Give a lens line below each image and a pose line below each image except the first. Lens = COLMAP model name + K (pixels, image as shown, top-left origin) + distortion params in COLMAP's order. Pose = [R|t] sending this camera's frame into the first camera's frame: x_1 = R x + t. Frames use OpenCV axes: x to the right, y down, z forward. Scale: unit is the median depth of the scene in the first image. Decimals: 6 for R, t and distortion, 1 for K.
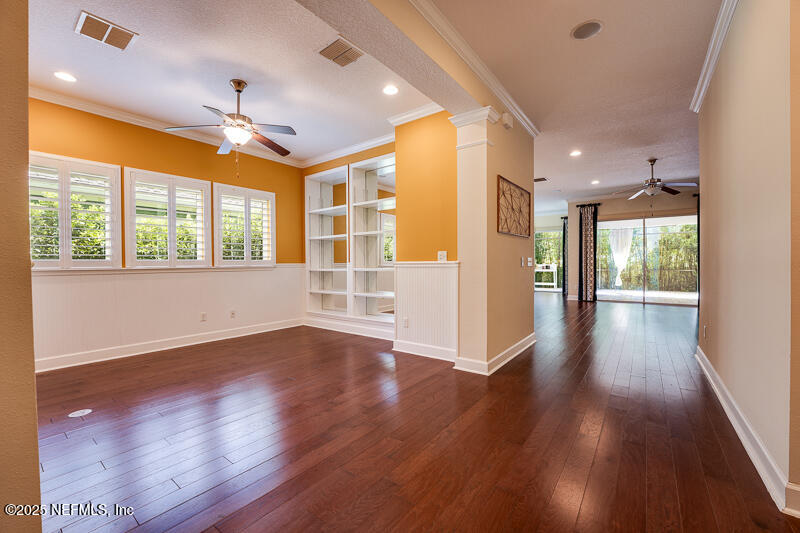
lens RADIAL K [[326.1, 0, 400.1], [0, 326.1, 266.7], [0, 0, 1]] dist [-0.027909, 0.002588]
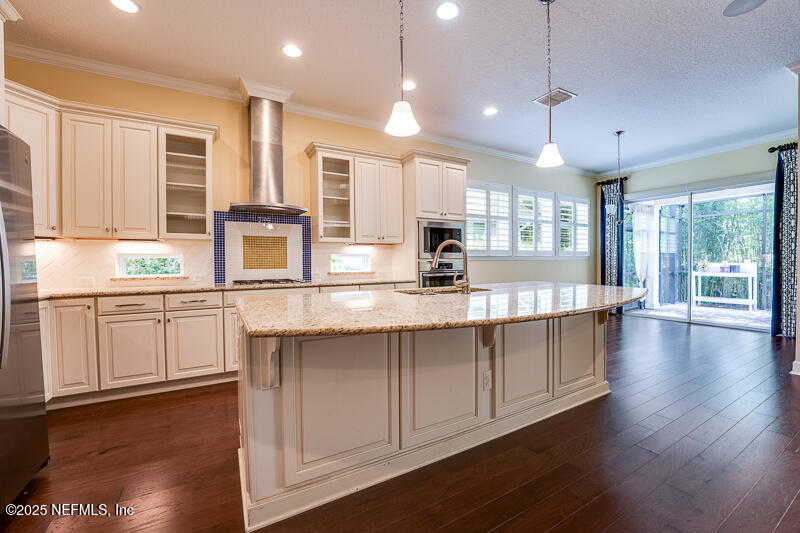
lens RADIAL K [[326.1, 0, 399.3], [0, 326.1, 267.2], [0, 0, 1]] dist [-0.027909, 0.002588]
pose [[0.920405, 0.006689, -0.390909, 0.458189], [-0.002523, 0.999934, 0.011168, -0.013774], [0.390958, -0.009293, 0.920362, 0.925337]]
